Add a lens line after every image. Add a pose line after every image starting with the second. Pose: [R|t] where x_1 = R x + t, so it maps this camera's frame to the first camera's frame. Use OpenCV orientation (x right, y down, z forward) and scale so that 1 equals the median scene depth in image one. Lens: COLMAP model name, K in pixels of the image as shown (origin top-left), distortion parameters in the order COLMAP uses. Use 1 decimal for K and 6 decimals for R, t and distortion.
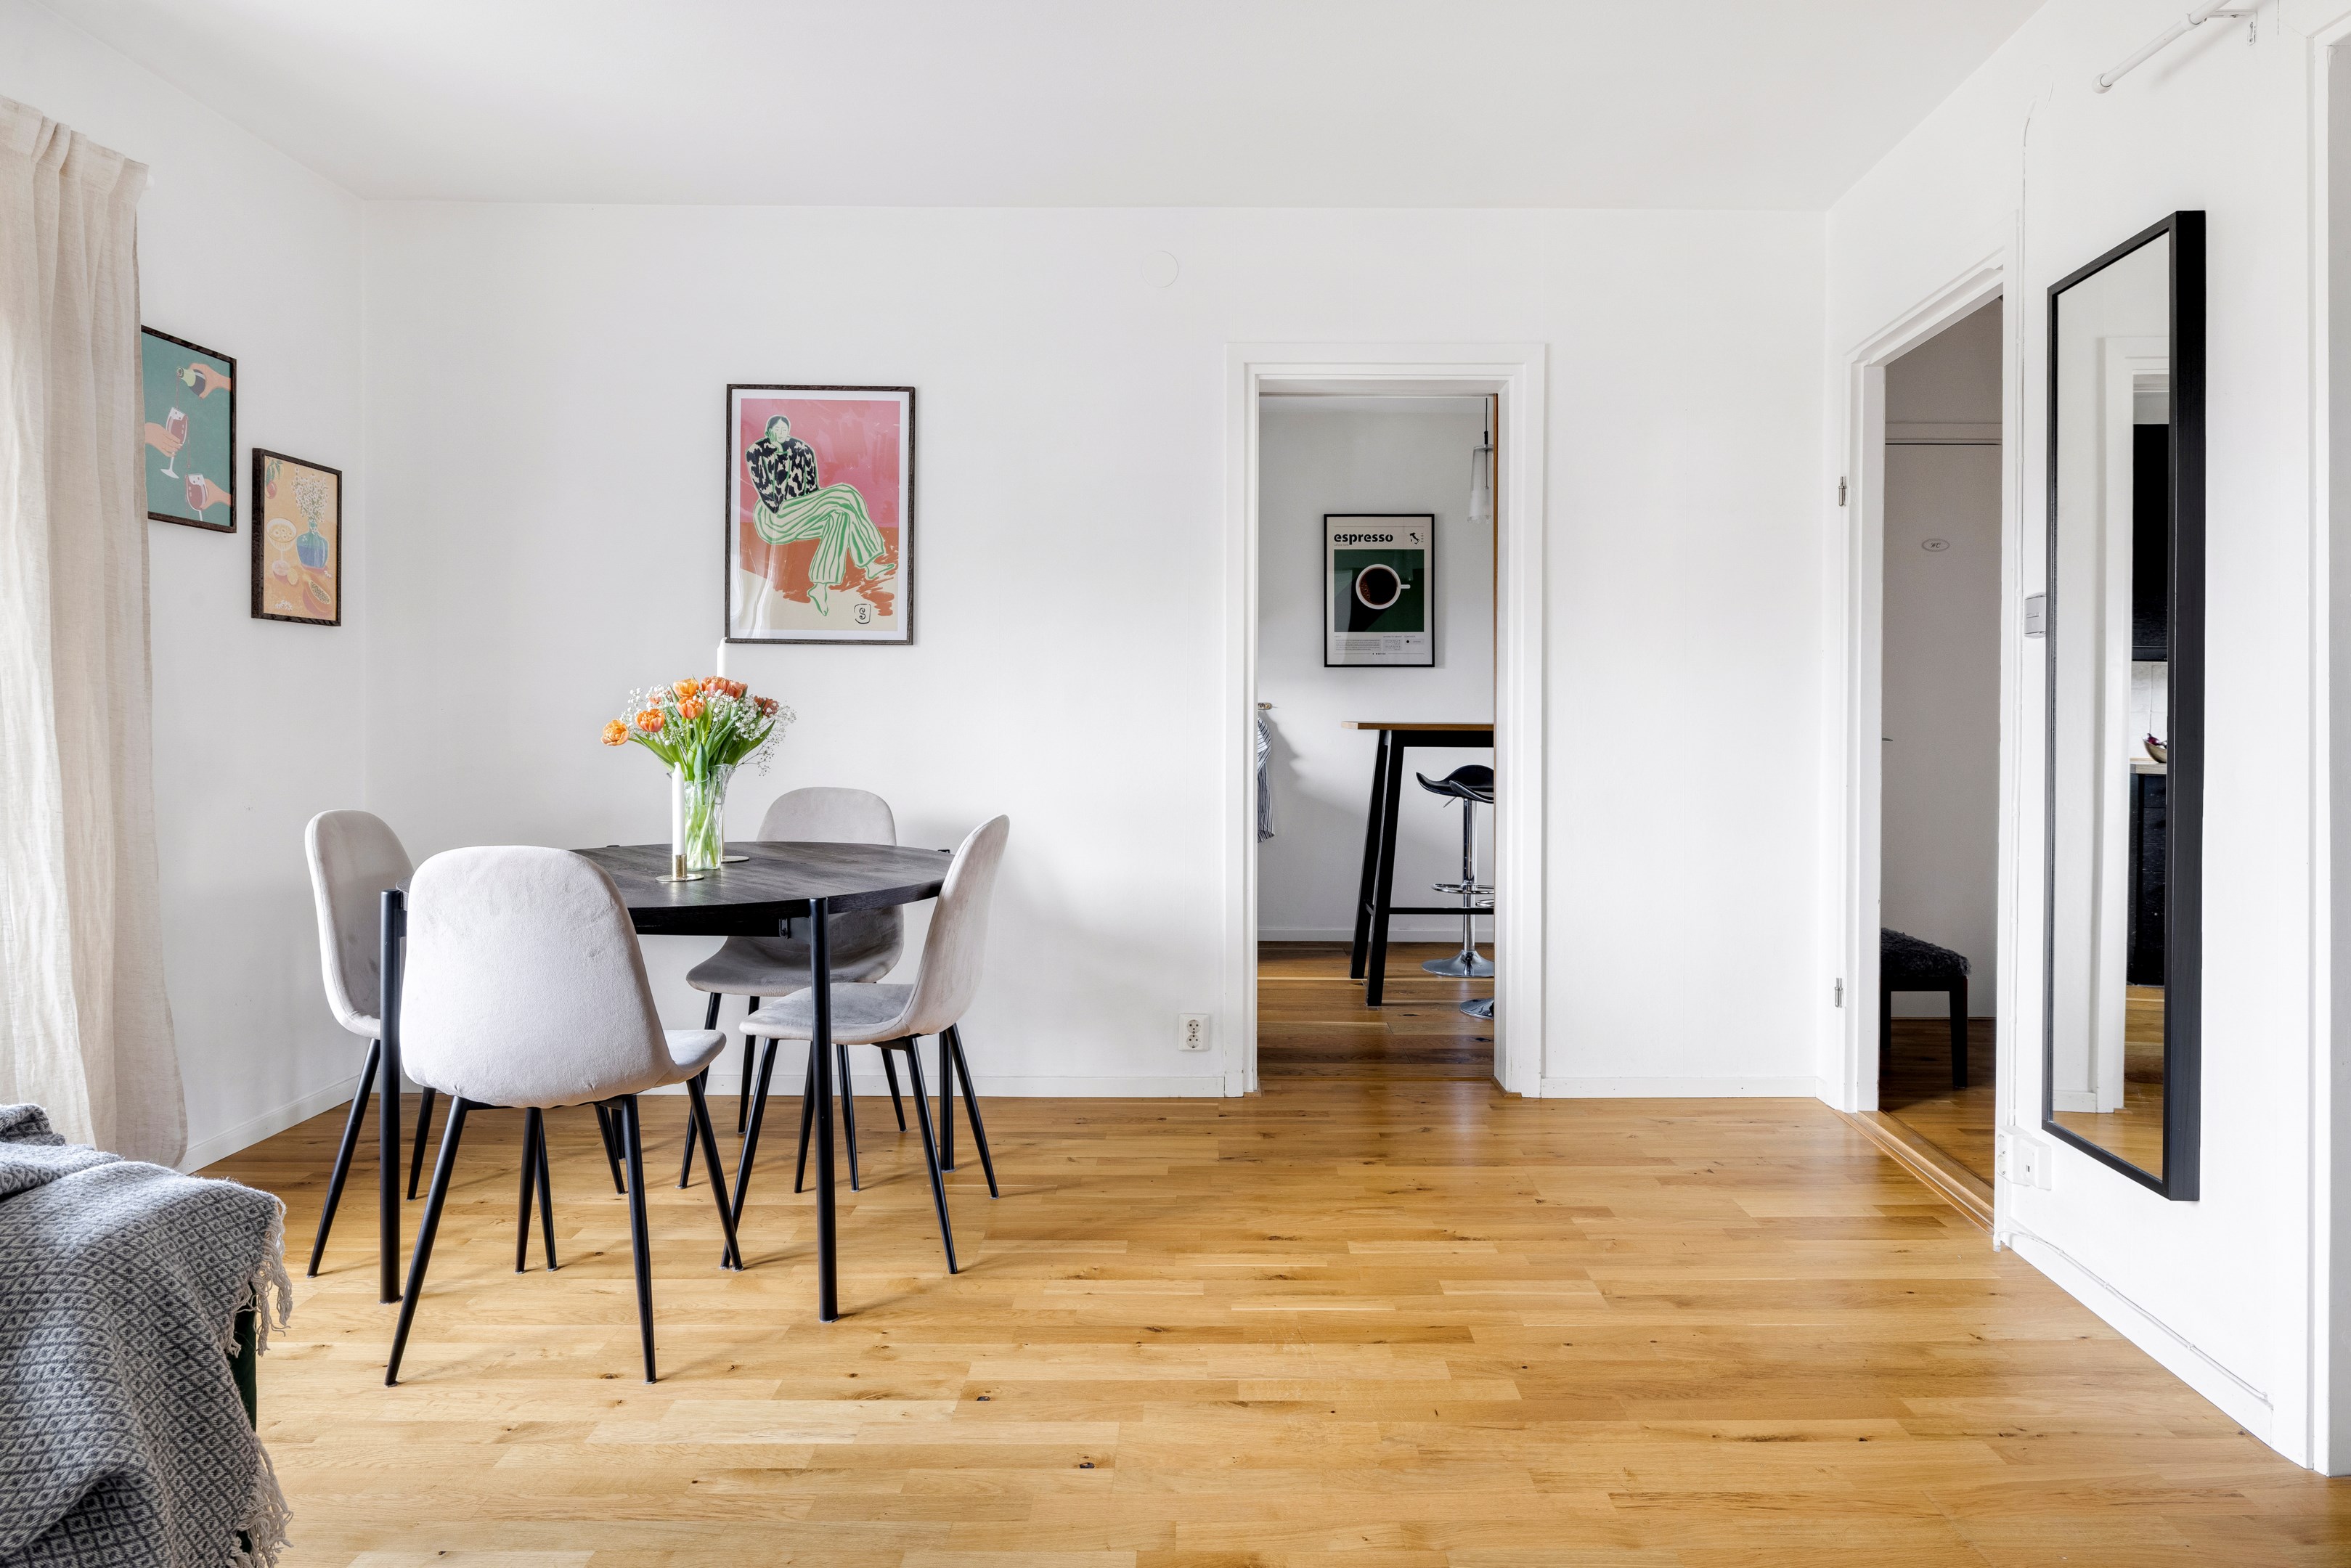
lens RADIAL K [[1388.4, 0, 1210.5], [0, 1388.4, 724.4], [0, 0, 1]] dist [-0.022198, 0.011102]
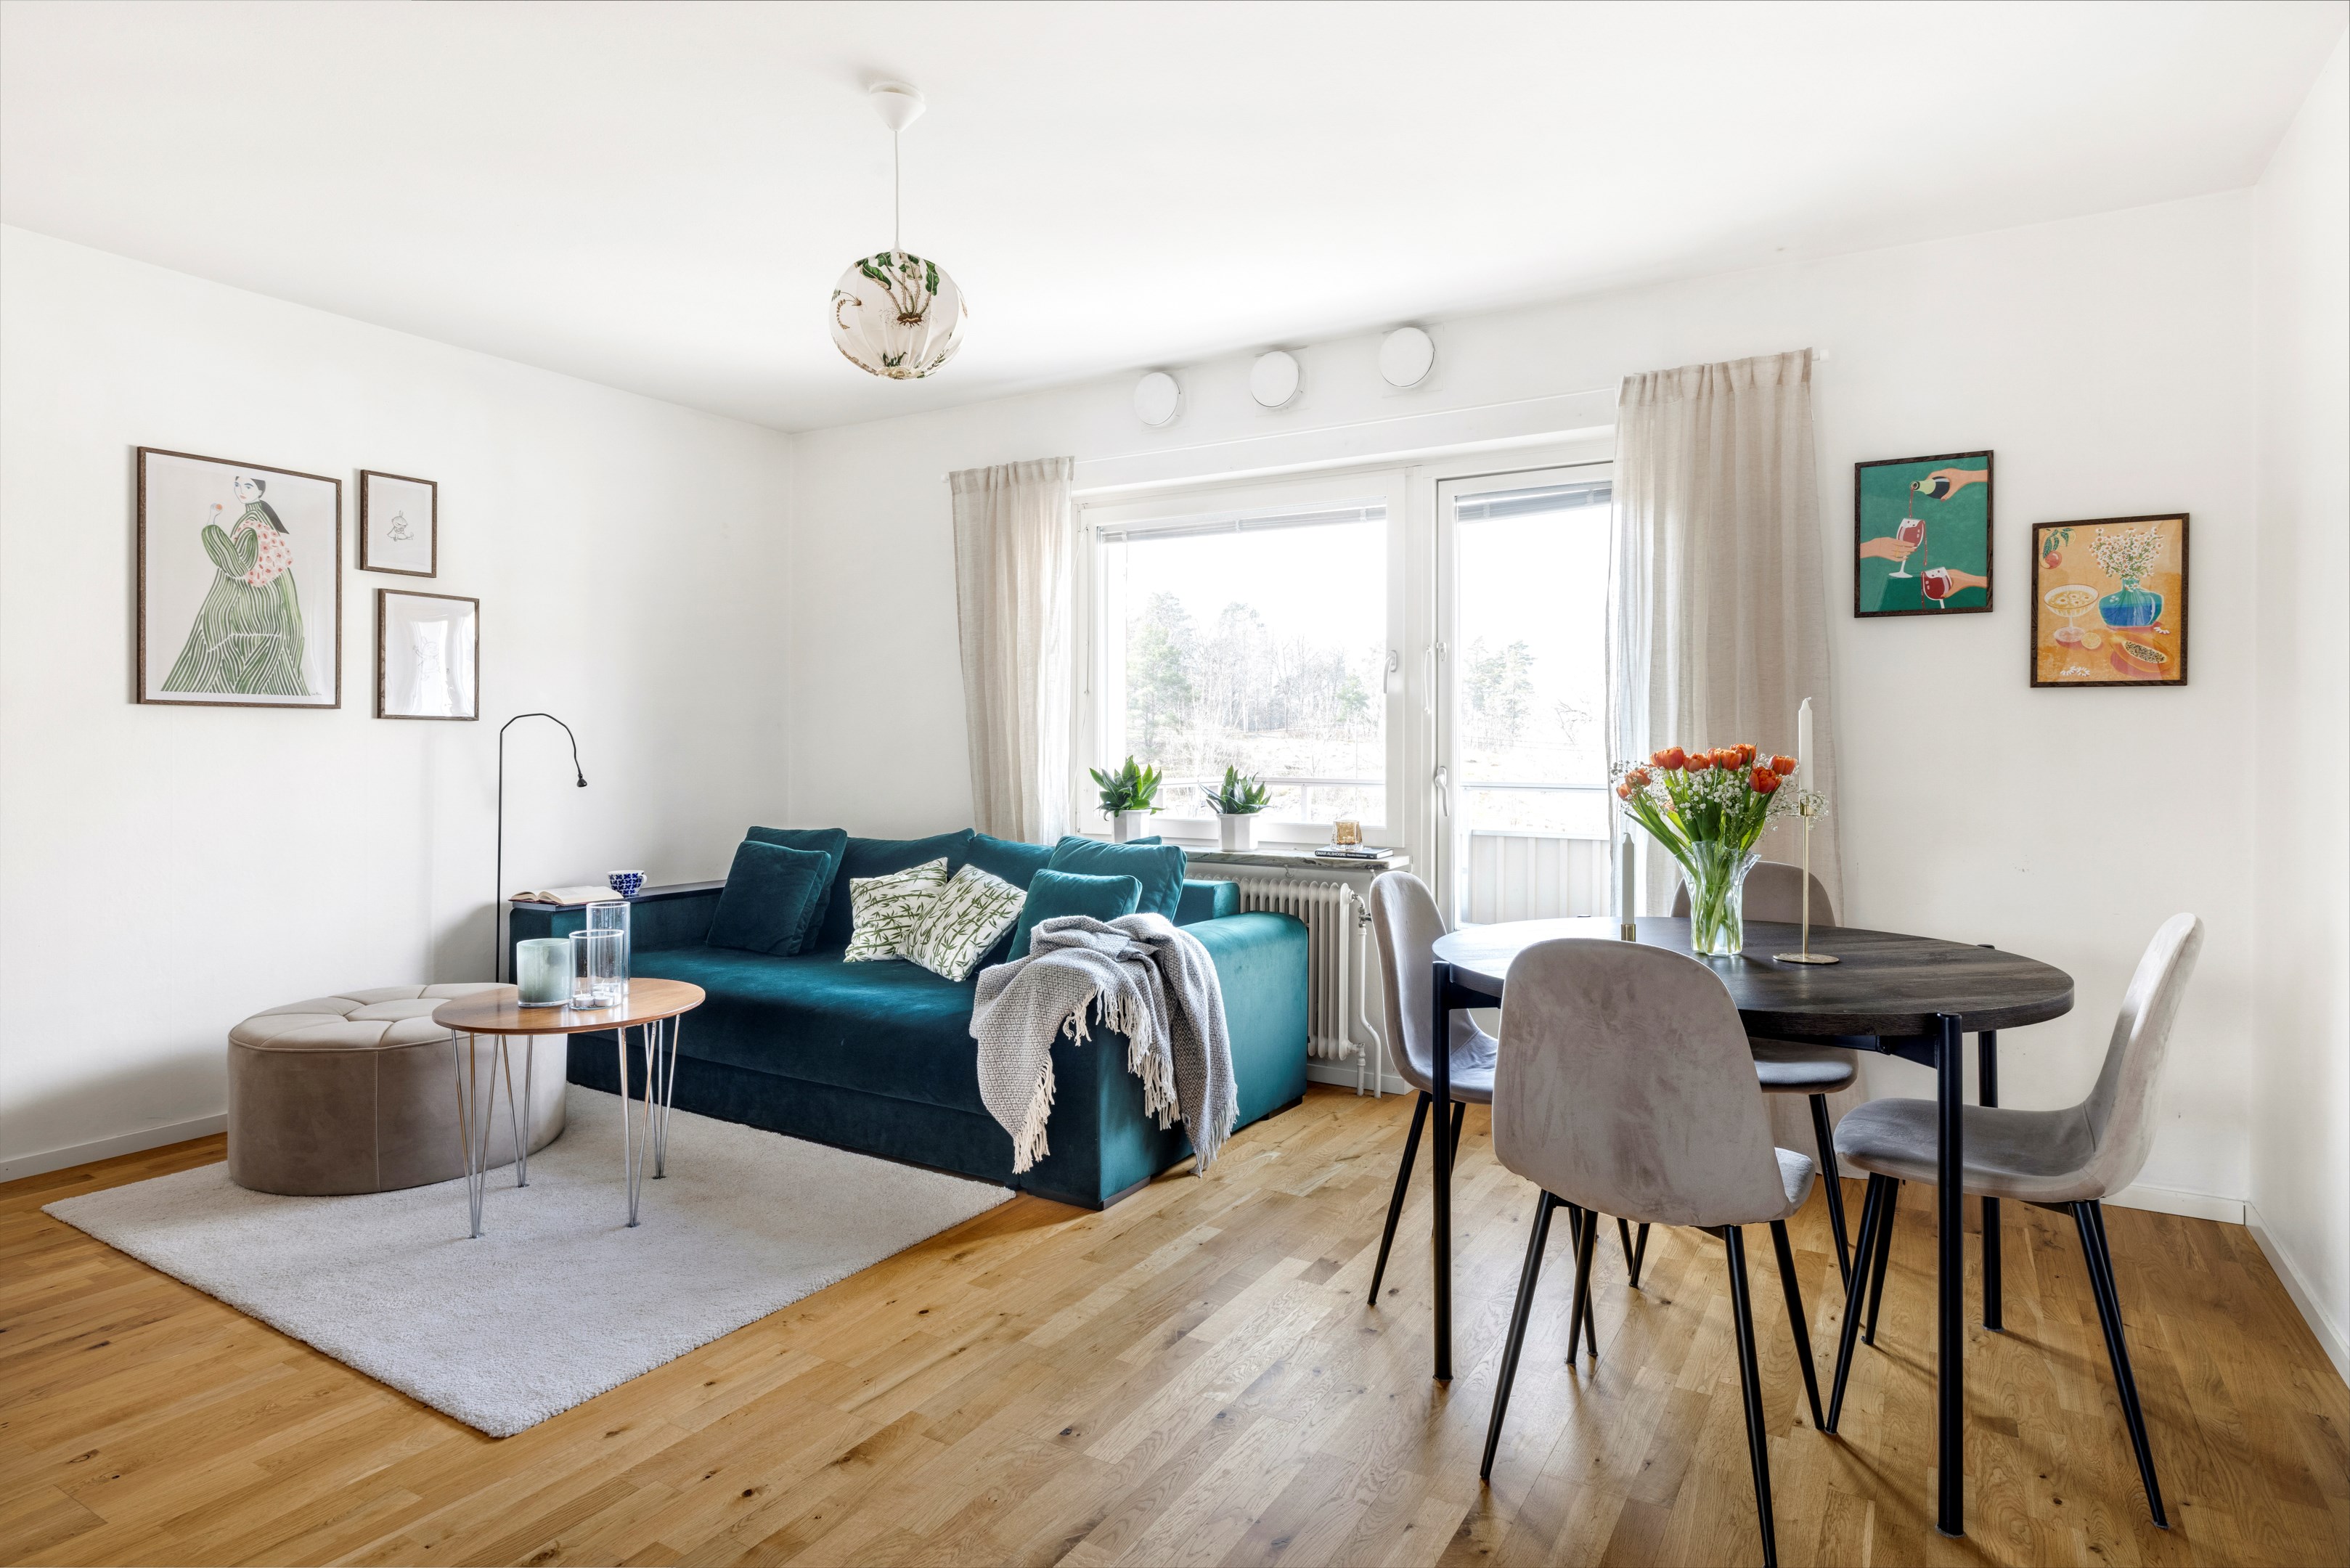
lens RADIAL K [[1268.9, 0, 1194.1], [0, 1268.9, 748.3], [0, 0, 1]] dist [-0.005834, 0.002203]
pose [[-0.508147, -0.005032, -0.861256, 0.399736], [-0.015189, 0.999880, 0.003119, -0.022063], [0.861137, 0.014667, -0.508162, 0.838286]]
